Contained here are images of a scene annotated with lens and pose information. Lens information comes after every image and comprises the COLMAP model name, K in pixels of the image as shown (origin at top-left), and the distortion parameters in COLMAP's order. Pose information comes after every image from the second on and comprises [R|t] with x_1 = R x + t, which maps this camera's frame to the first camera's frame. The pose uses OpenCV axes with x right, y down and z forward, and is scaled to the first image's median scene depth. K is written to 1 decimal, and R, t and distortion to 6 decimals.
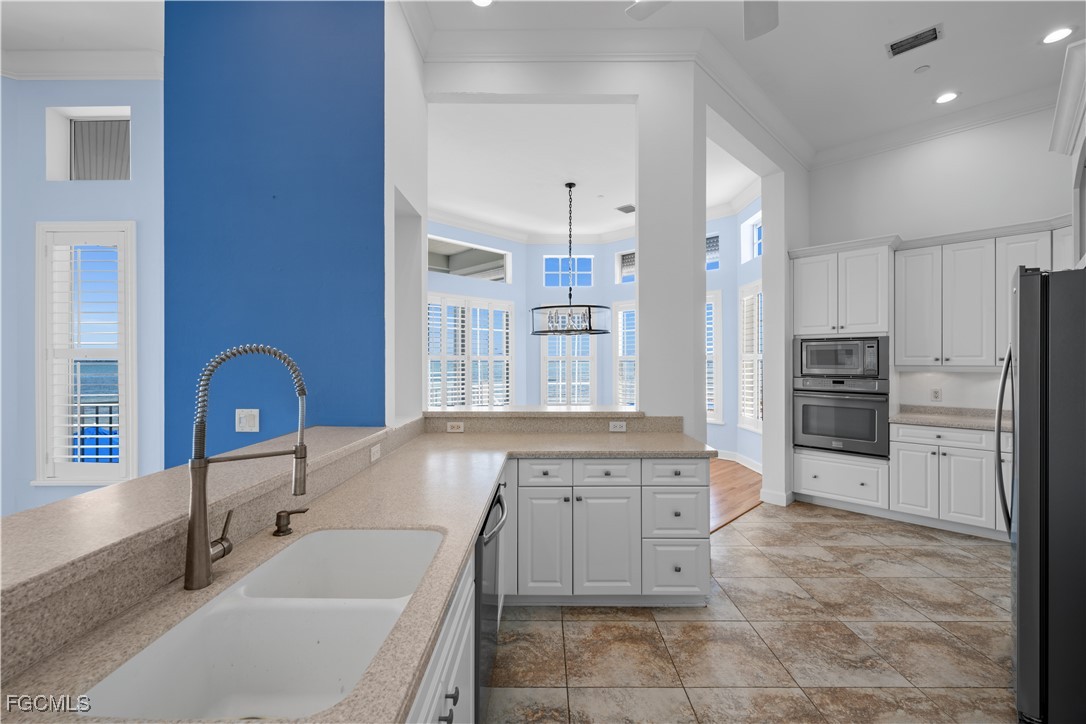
lens RADIAL K [[475.7, 0, 541.0], [0, 475.7, 357.8], [0, 0, 1]] dist [0.001067, -0.000016]
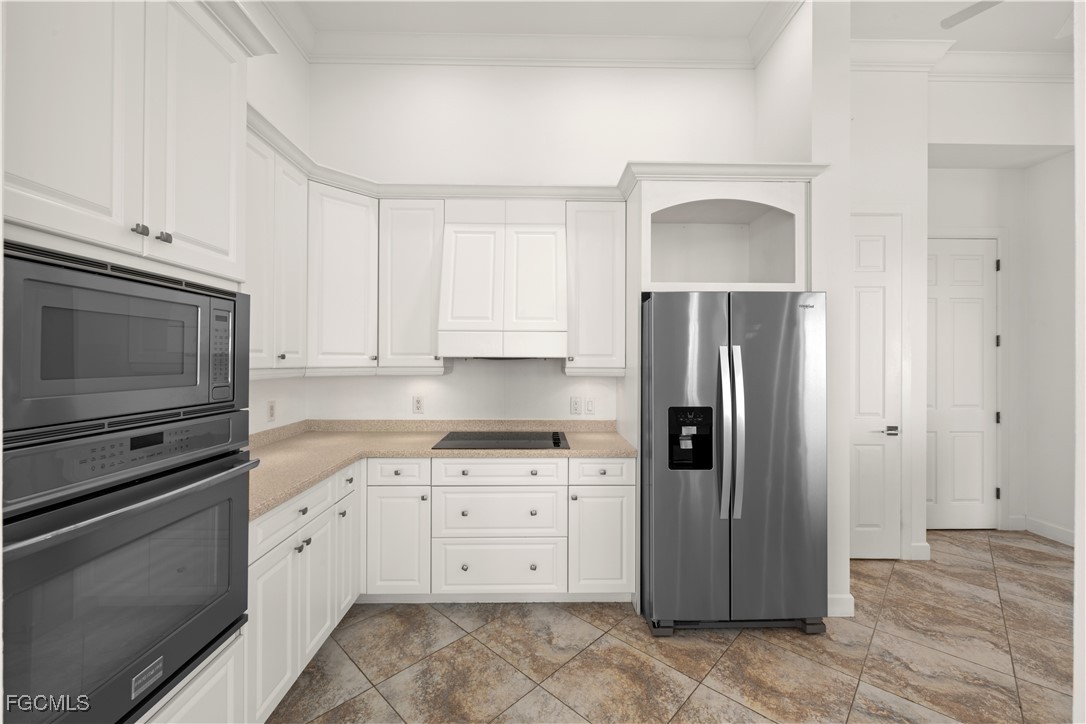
lens RADIAL K [[430.9, 0, 545.5], [0, 430.9, 357.3], [0, 0, 1]] dist [-0.002176, 0.000000]
pose [[-0.714092, 0.004348, 0.700038, 0.310083], [0.001147, 0.999987, -0.005040, 0.006473], [-0.700051, -0.002796, -0.714088, 1.047033]]
